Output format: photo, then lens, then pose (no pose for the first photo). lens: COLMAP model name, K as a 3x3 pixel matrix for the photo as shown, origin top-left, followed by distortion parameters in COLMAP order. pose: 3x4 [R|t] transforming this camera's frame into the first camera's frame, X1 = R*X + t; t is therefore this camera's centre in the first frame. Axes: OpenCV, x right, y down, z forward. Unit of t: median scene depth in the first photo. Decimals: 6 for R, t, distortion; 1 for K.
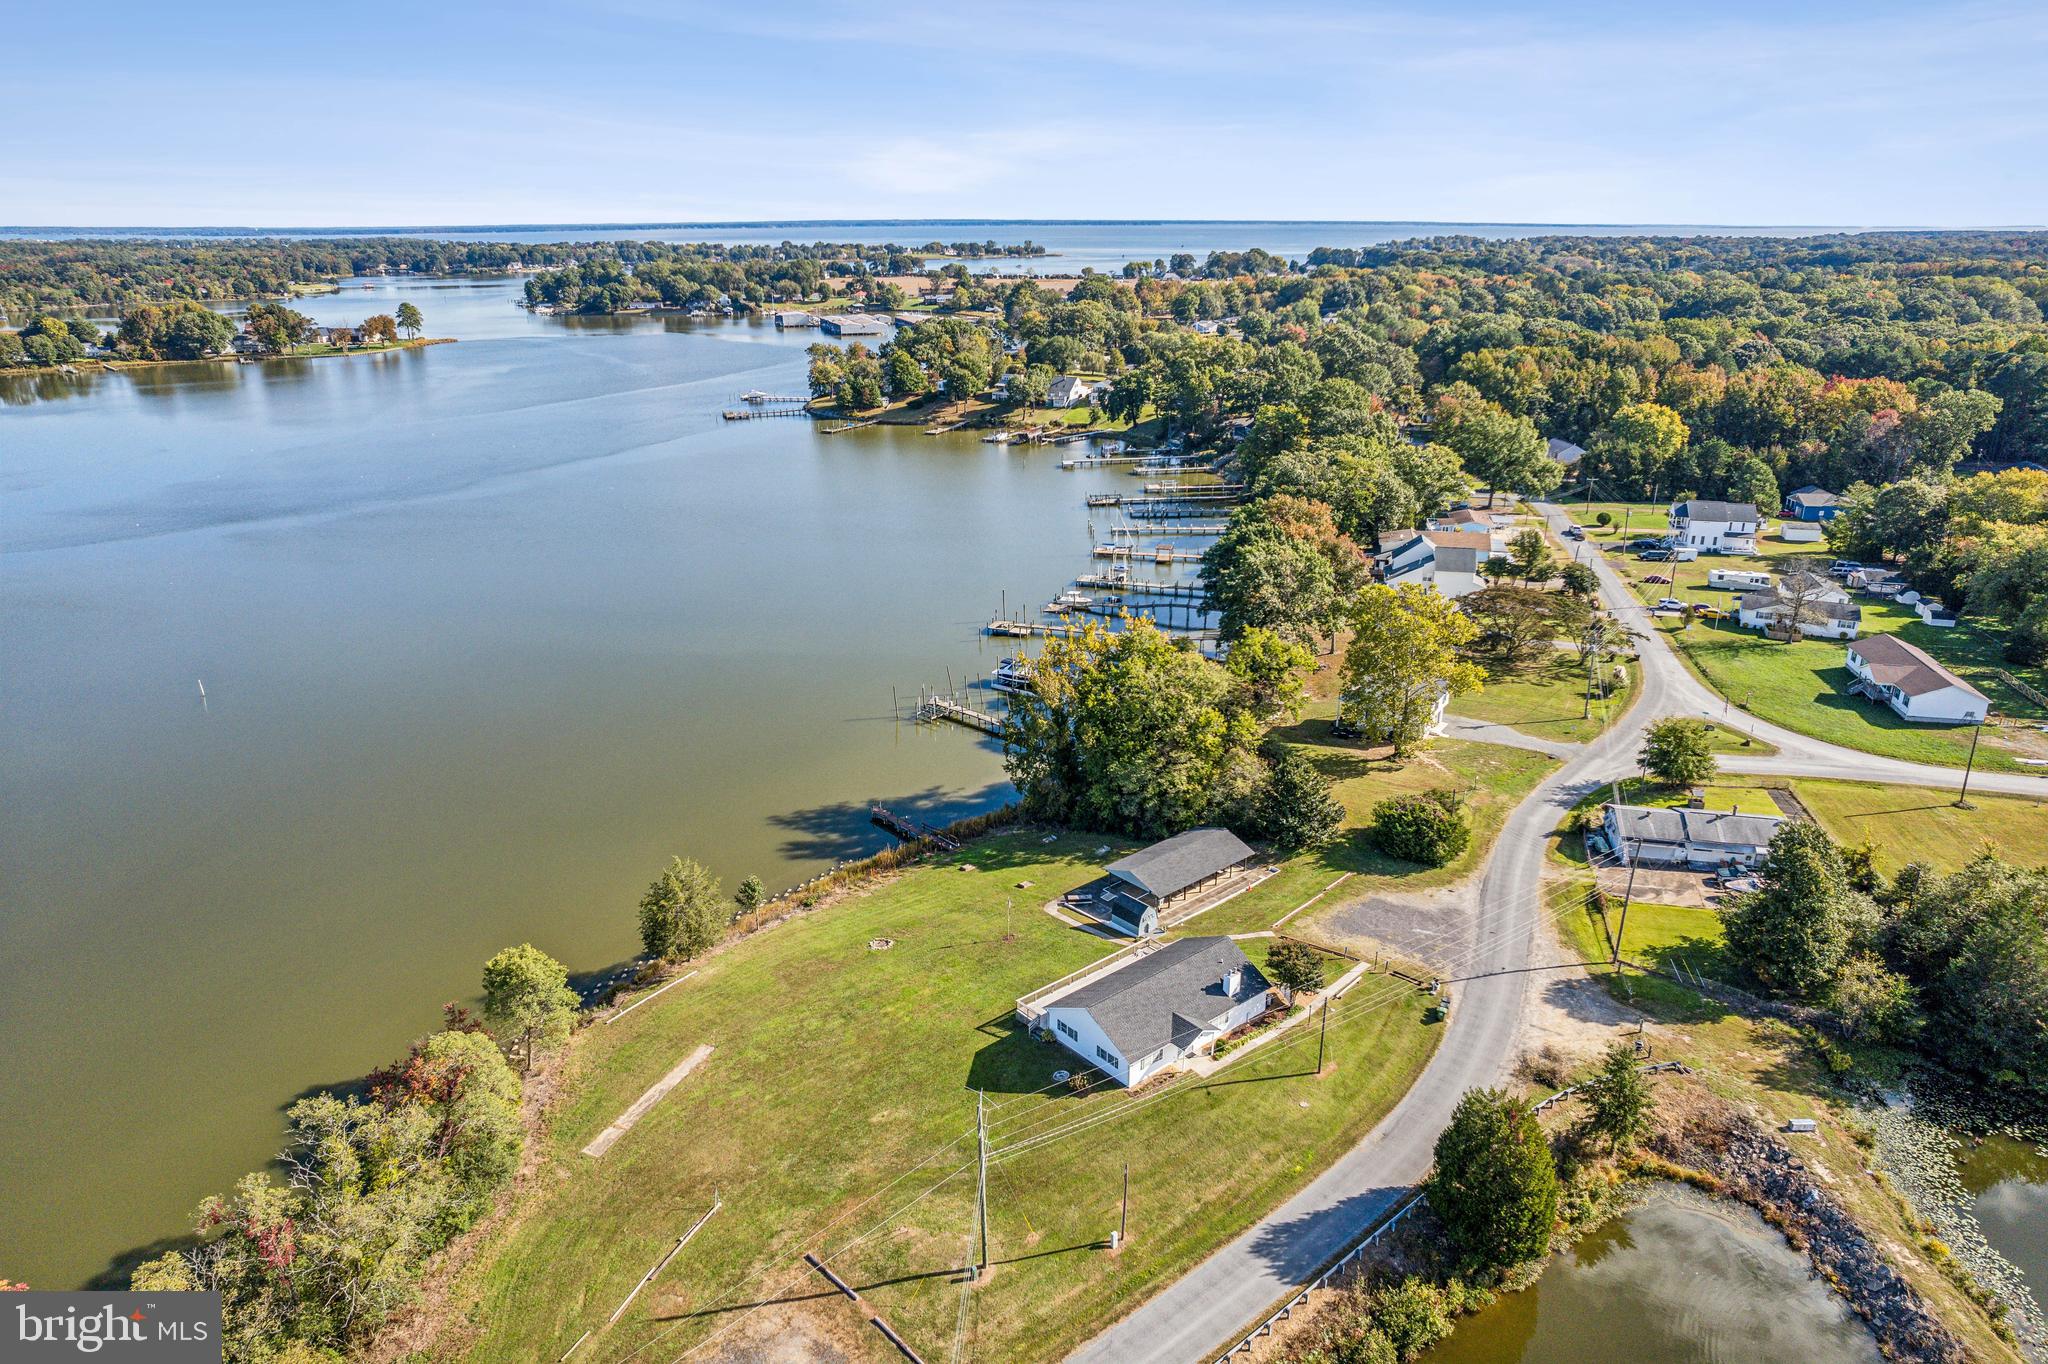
lens RADIAL K [[1310.2, 0, 1022.6], [0, 1310.2, 680.6], [0, 0, 1]] dist [-0.072473, 0.063358]
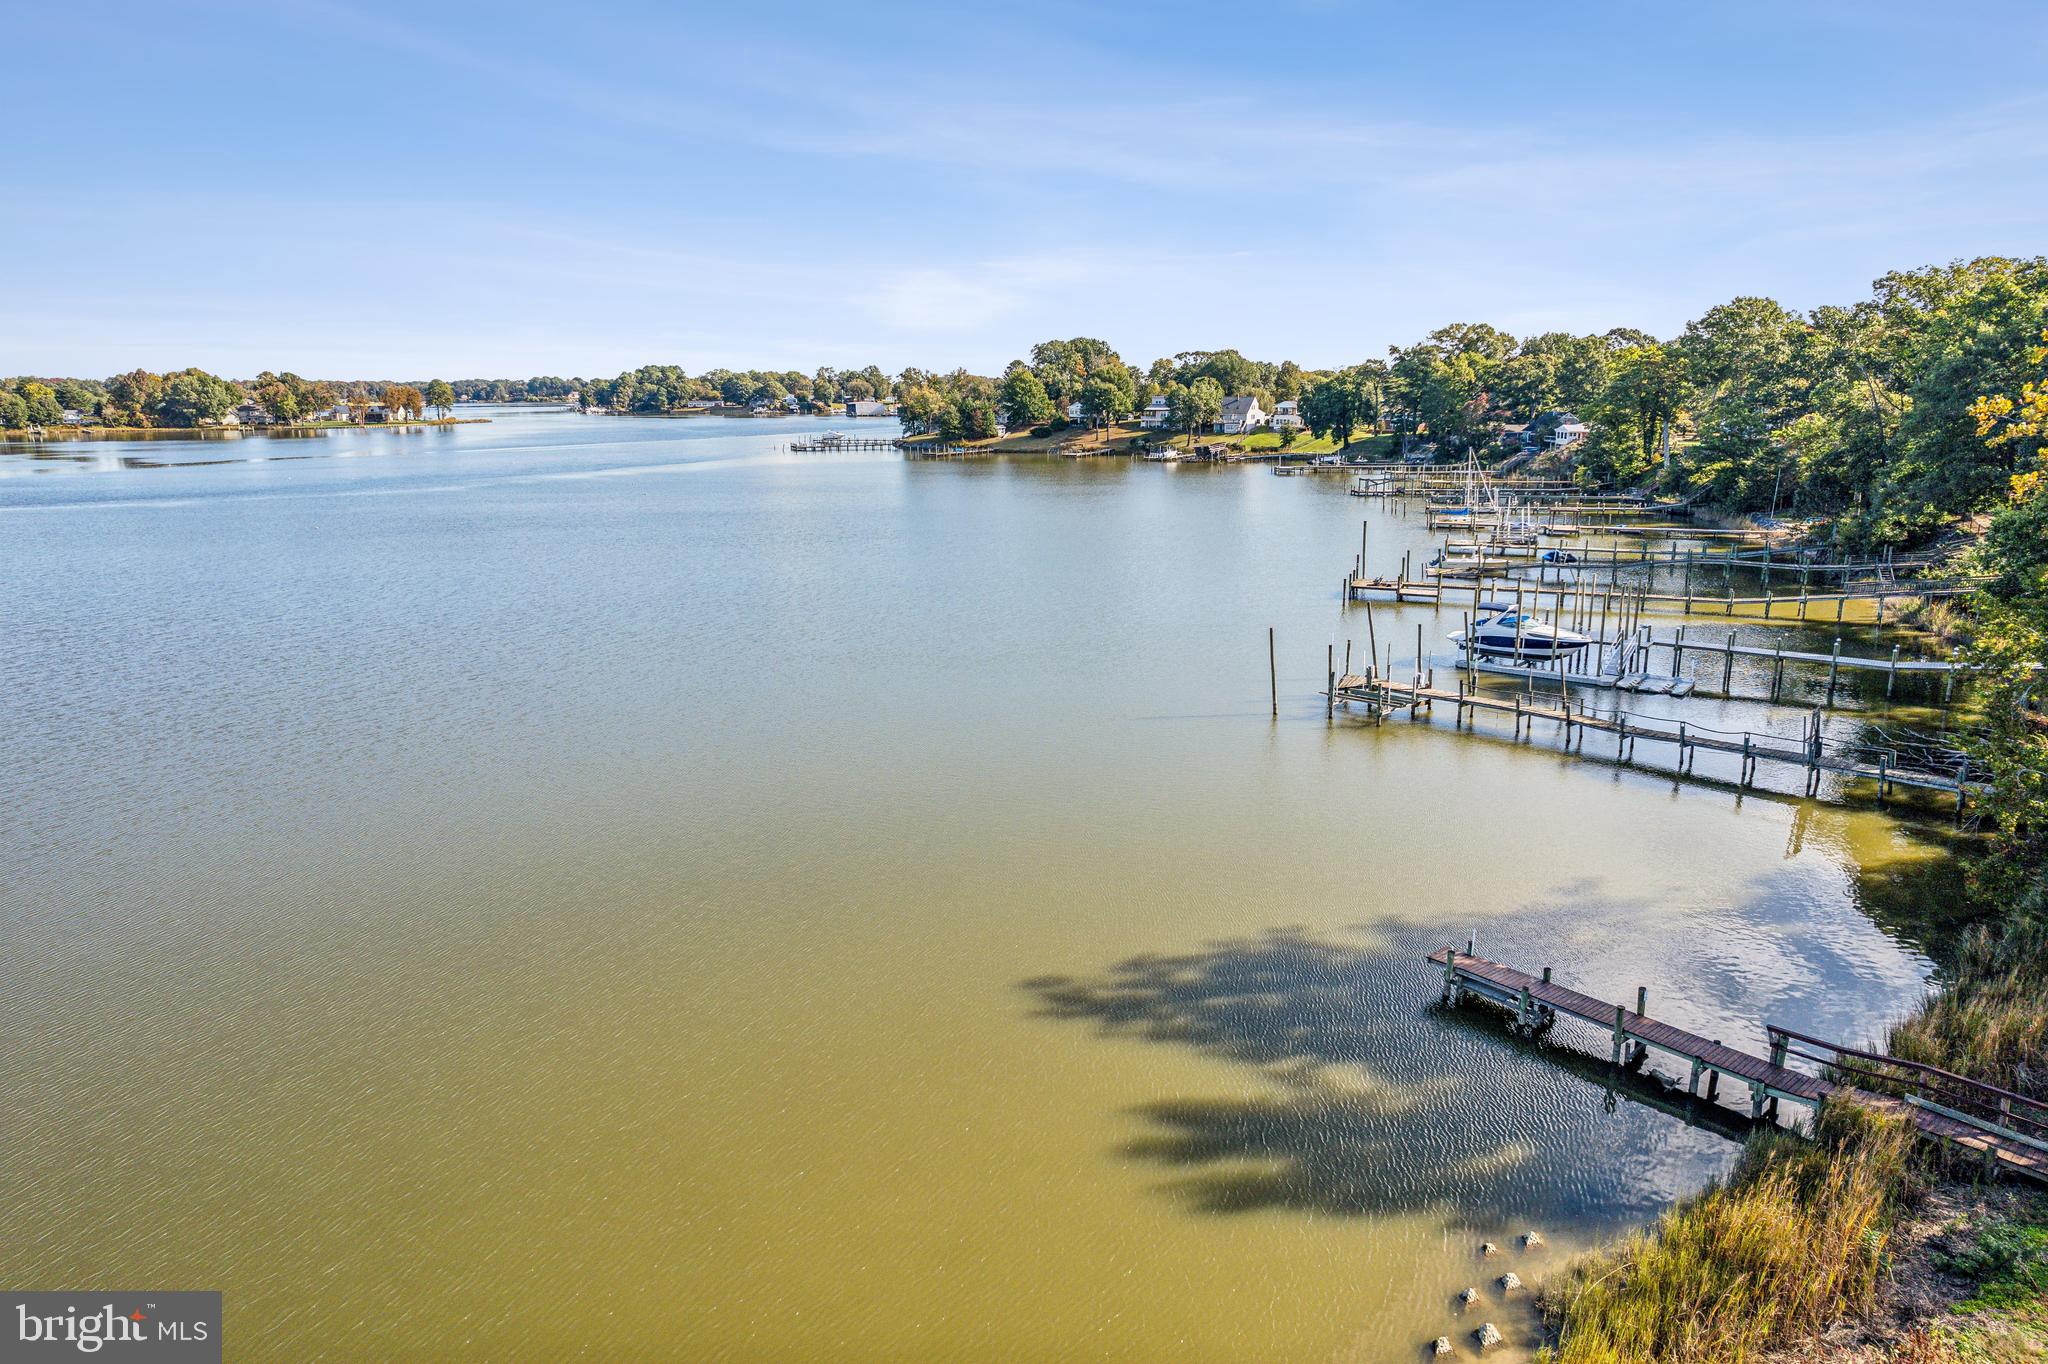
lens RADIAL K [[1310.2, 0, 1025.8], [0, 1310.2, 682.6], [0, 0, 1]] dist [-0.072473, 0.063358]
pose [[0.999319, 0.010577, -0.035357, -0.062780], [-0.014699, 0.992853, -0.118439, 0.026177], [0.033852, 0.118878, 0.992332, 0.253535]]
